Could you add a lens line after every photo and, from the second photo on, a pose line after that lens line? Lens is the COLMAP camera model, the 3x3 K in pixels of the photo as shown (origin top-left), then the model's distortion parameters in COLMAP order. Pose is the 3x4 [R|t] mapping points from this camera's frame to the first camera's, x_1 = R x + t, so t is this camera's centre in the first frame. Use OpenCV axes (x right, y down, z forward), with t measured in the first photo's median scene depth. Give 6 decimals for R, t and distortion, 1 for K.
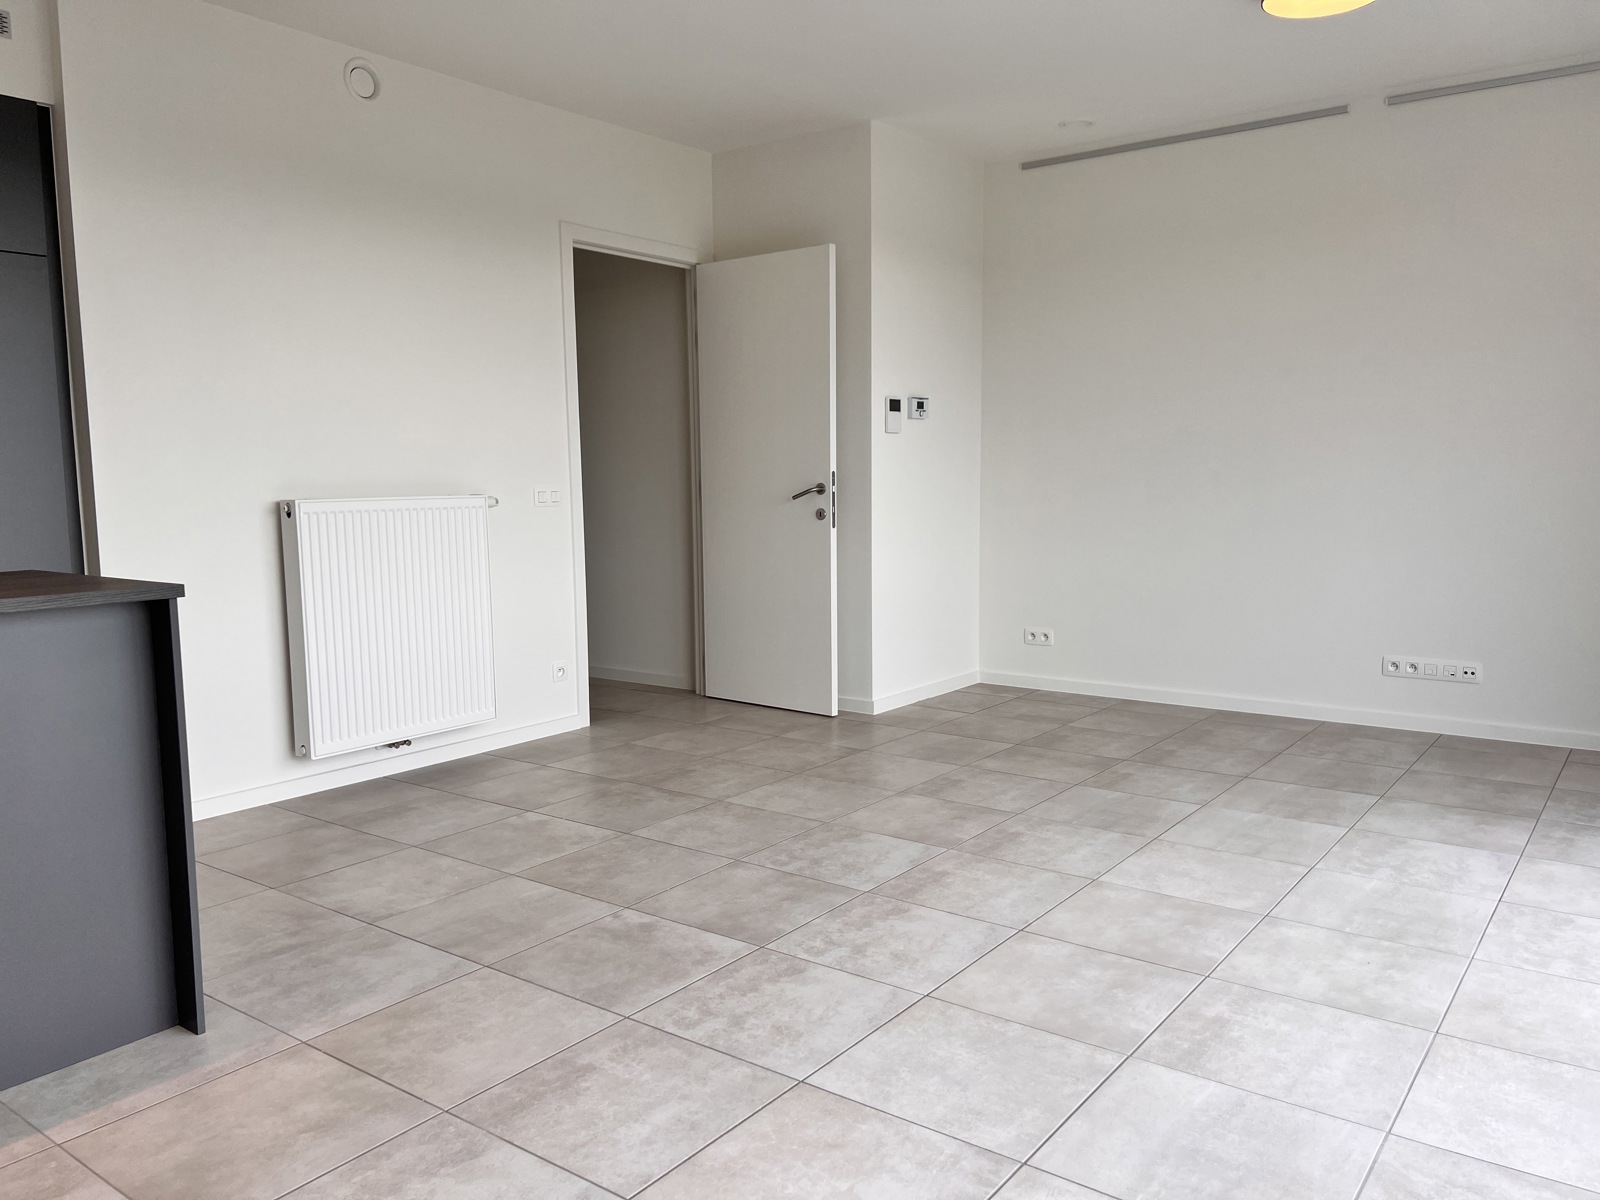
lens RADIAL K [[1202.8, 0, 804.8], [0, 1202.8, 597.8], [0, 0, 1]] dist [0.081329, -0.080549]
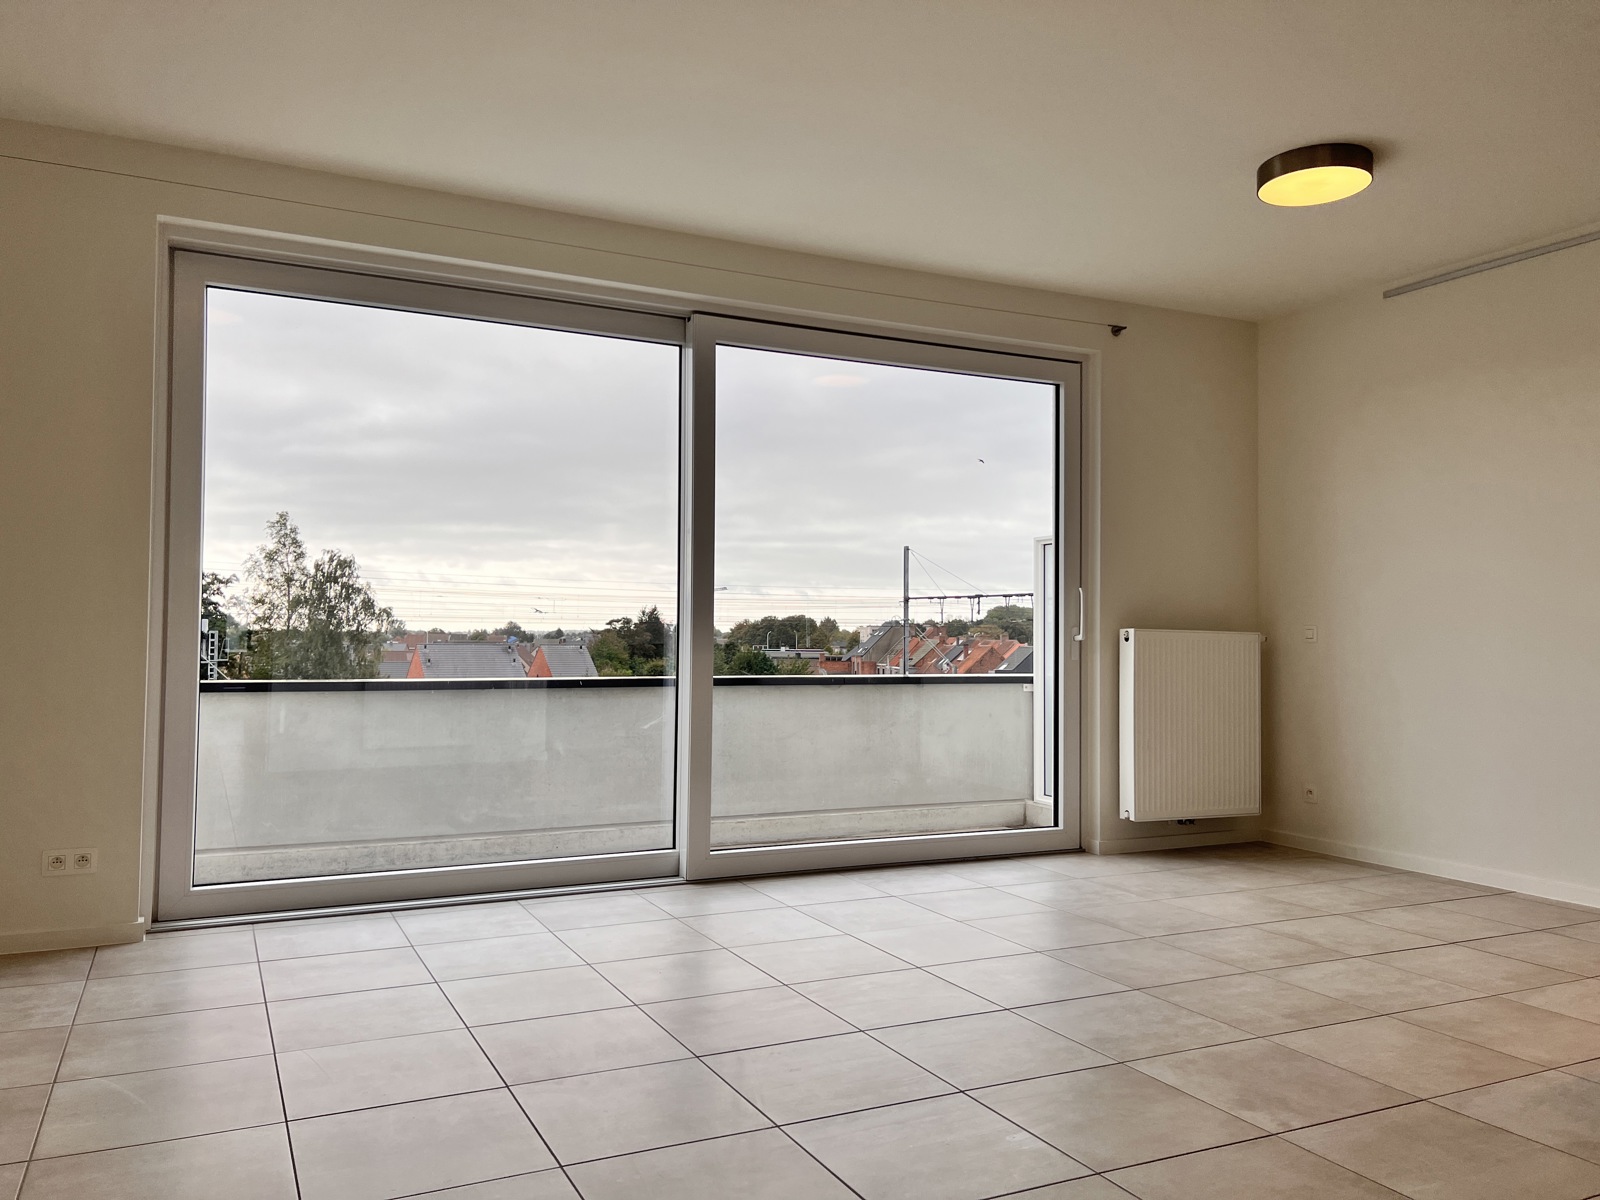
lens RADIAL K [[1197.7, 0, 787.2], [0, 1197.7, 601.1], [0, 0, 1]] dist [0.091642, -0.082071]
pose [[-0.884707, 0.020936, 0.465676, -0.275664], [0.050704, 0.997386, 0.051489, -0.161745], [-0.463381, 0.069165, -0.883456, 2.052425]]
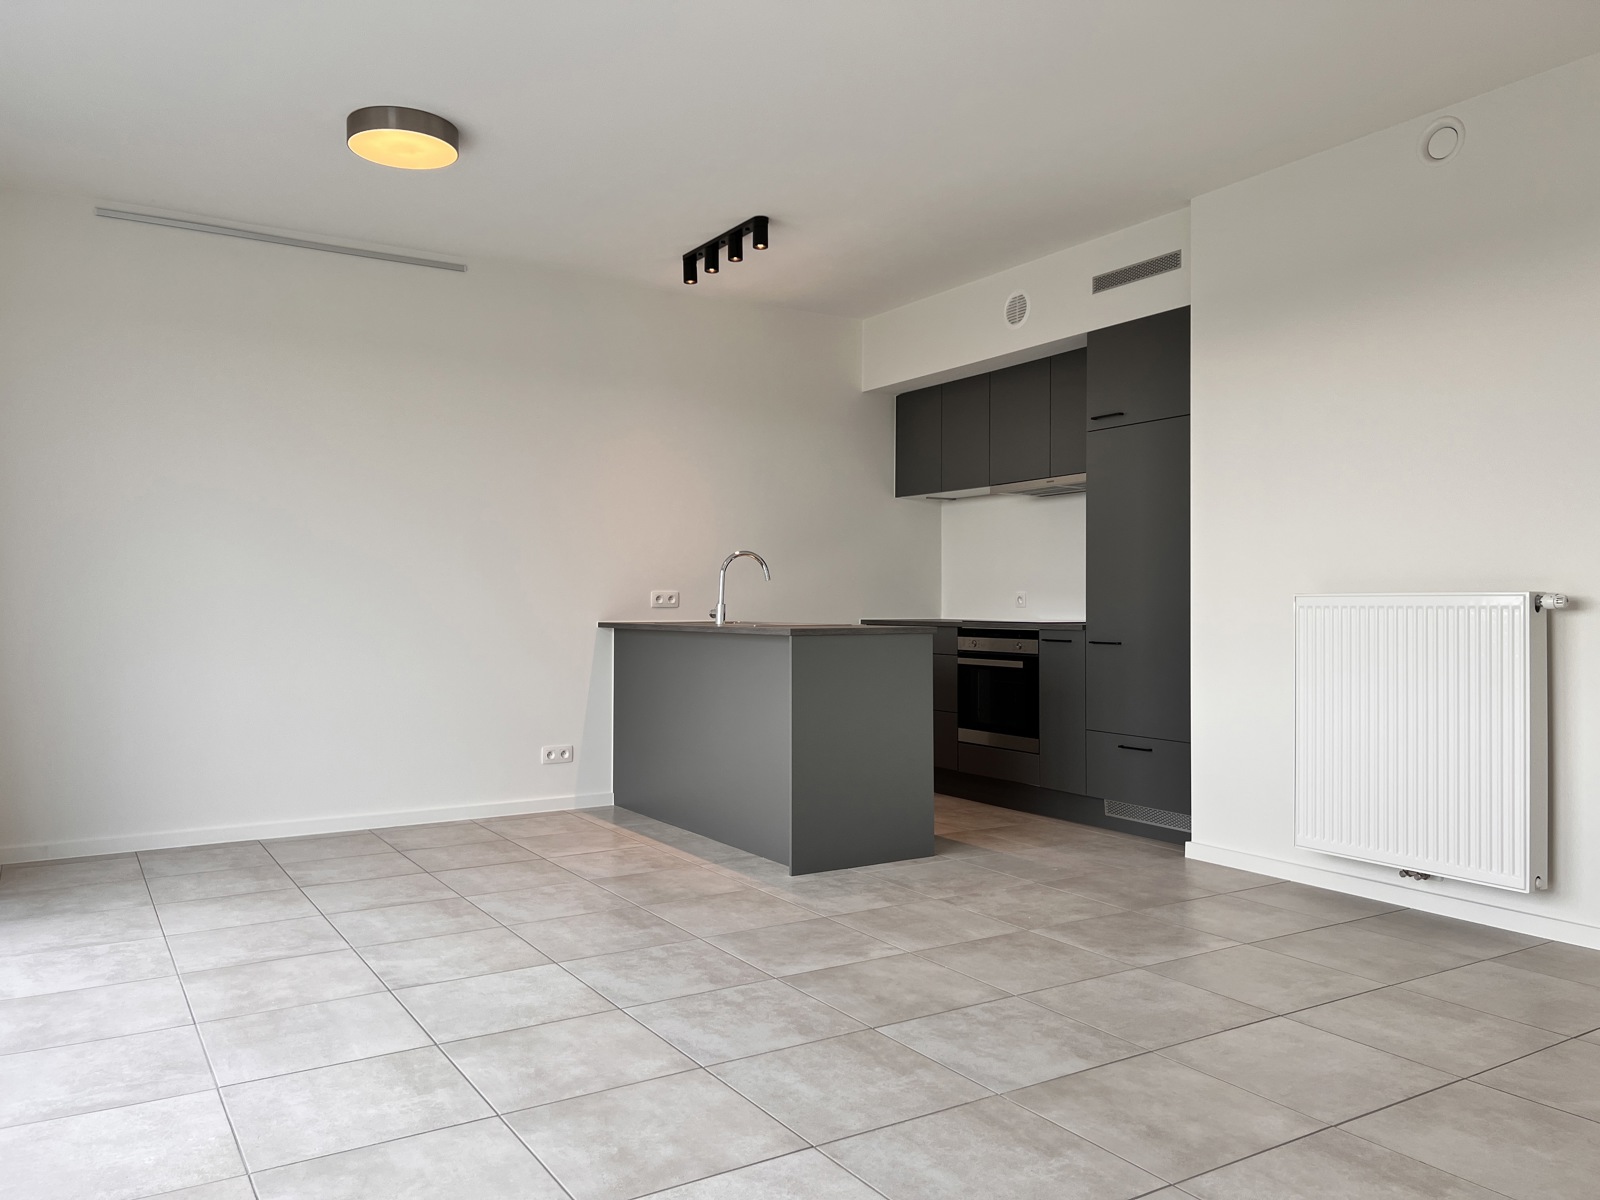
lens RADIAL K [[1202.8, 0, 804.8], [0, 1202.8, 597.8], [0, 0, 1]] dist [0.081329, -0.080549]
pose [[-0.370495, 0.003582, -0.928828, 1.046203], [-0.092532, 0.994876, 0.040746, -0.120874], [0.924214, 0.101043, -0.368265, 1.455397]]
